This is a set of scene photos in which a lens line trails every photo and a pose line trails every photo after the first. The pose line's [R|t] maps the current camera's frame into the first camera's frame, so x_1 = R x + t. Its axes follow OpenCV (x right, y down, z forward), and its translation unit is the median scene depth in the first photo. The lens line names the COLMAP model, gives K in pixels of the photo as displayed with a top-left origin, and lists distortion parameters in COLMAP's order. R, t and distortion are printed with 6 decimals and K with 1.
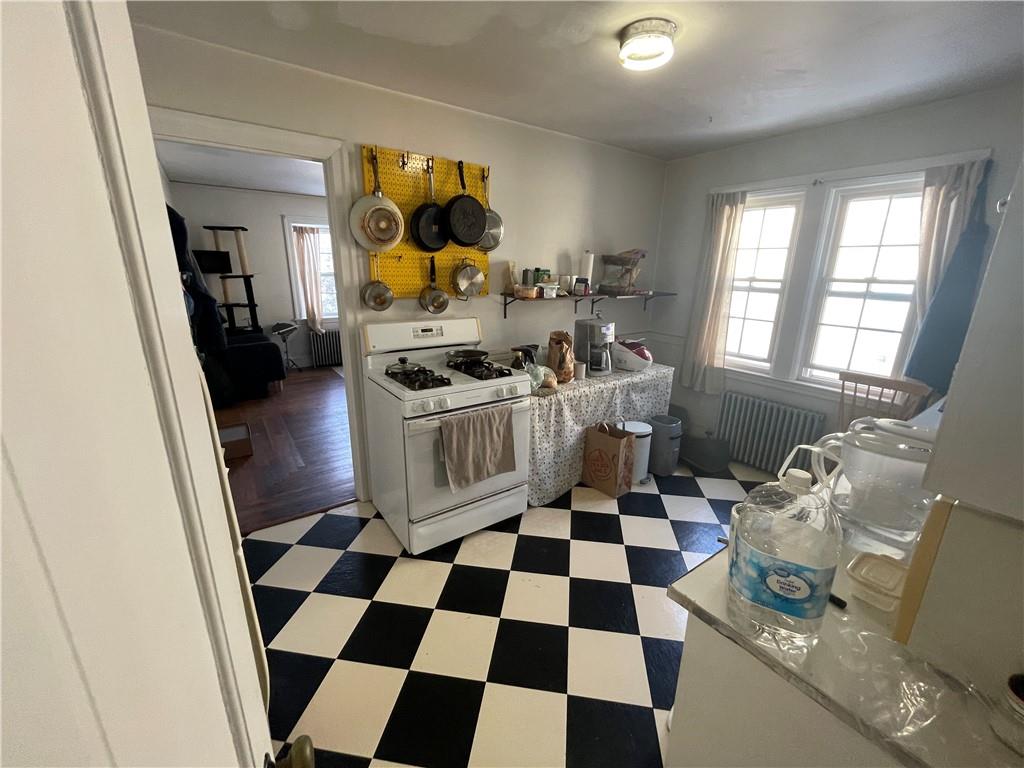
lens RADIAL K [[413.9, 0, 512.0], [0, 413.9, 384.0], [0, 0, 1]] dist [-0.002254, -0.000217]
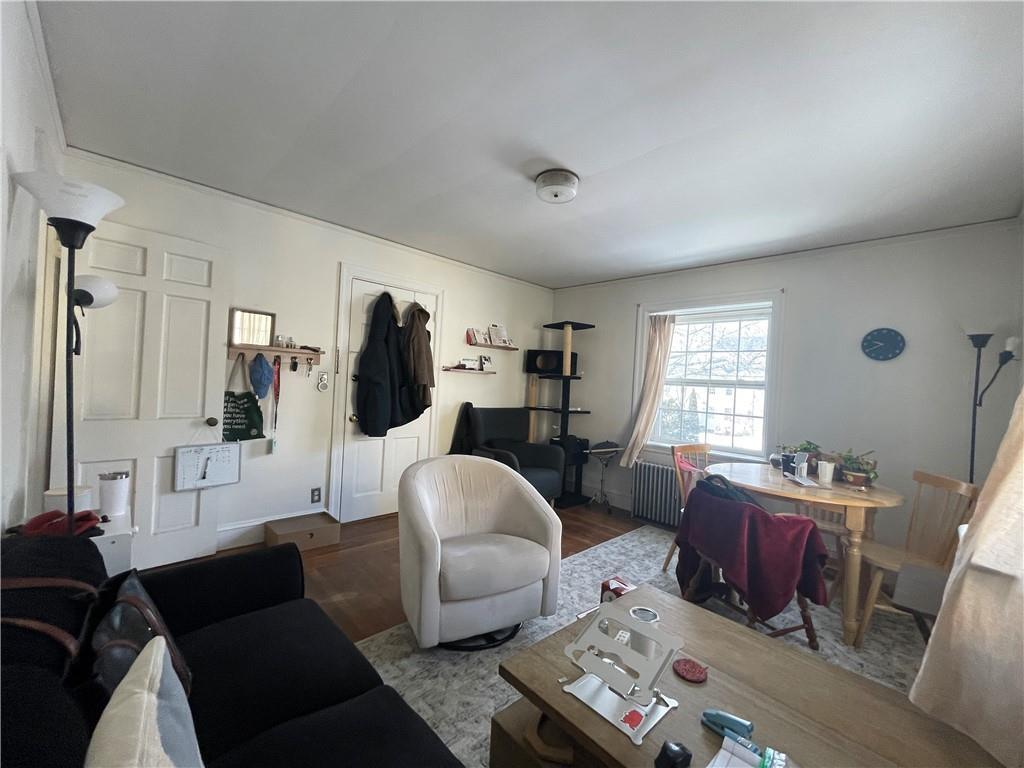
lens RADIAL K [[413.9, 0, 512.0], [0, 413.9, 384.0], [0, 0, 1]] dist [-0.002254, -0.000217]
pose [[0.153440, -0.004352, -0.988148, 0.166041], [-0.318453, 0.946421, -0.053617, -0.165903], [0.935438, 0.322905, 0.143833, 0.770805]]
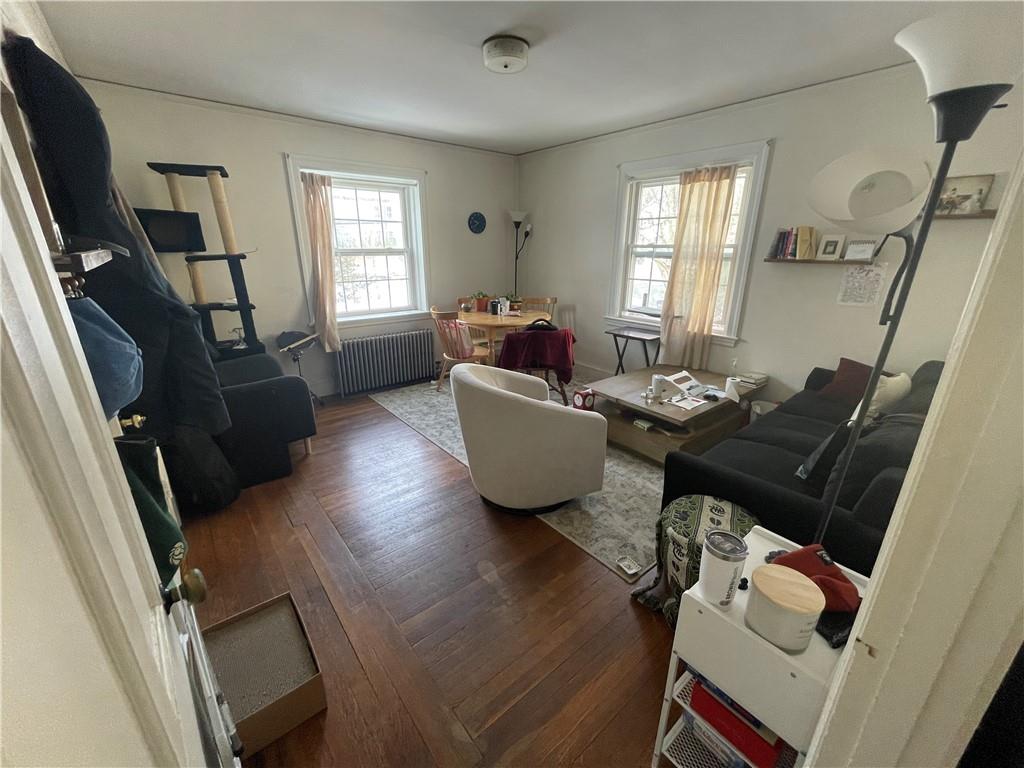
lens RADIAL K [[413.9, 0, 512.0], [0, 413.9, 384.0], [0, 0, 1]] dist [-0.002254, -0.000217]
pose [[0.997171, -0.033773, 0.067158, -0.295453], [0.030329, 0.998205, 0.051651, -0.100130], [-0.068781, -0.049468, 0.996405, 0.385737]]
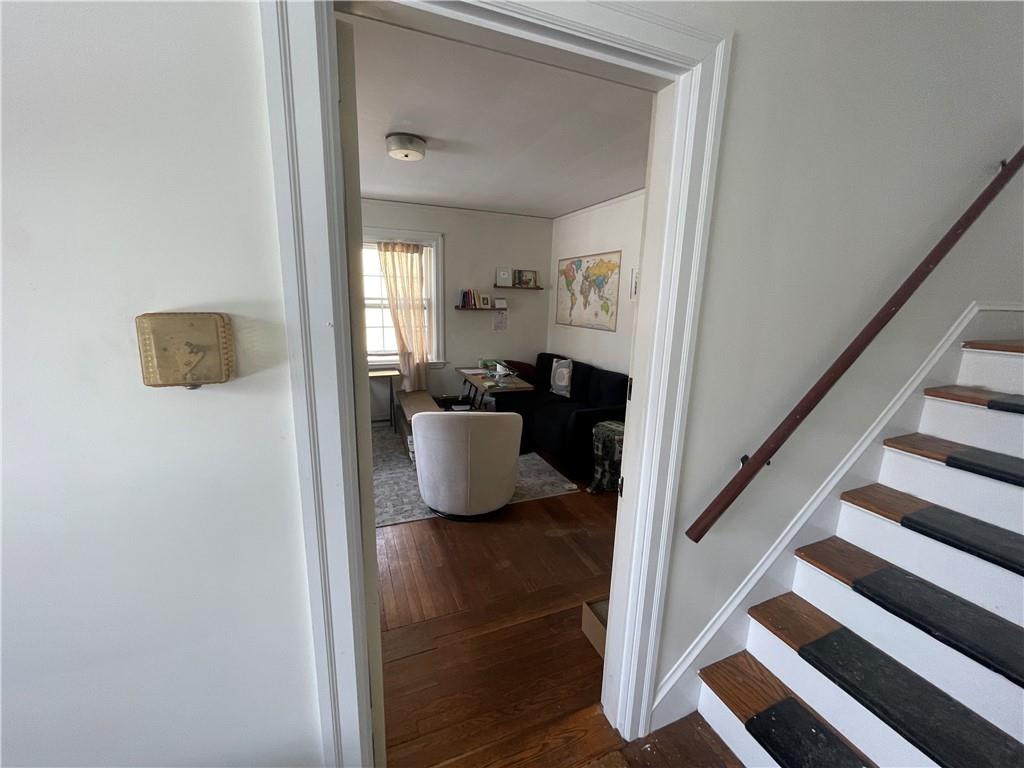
lens RADIAL K [[411.9, 0, 512.0], [0, 411.9, 384.0], [0, 0, 1]] dist [0.001062, -0.000017]
pose [[0.223652, -0.211054, 0.951544, -0.749841], [0.241412, 0.957849, 0.155711, -0.184427], [-0.944299, 0.194889, 0.265176, 0.621583]]
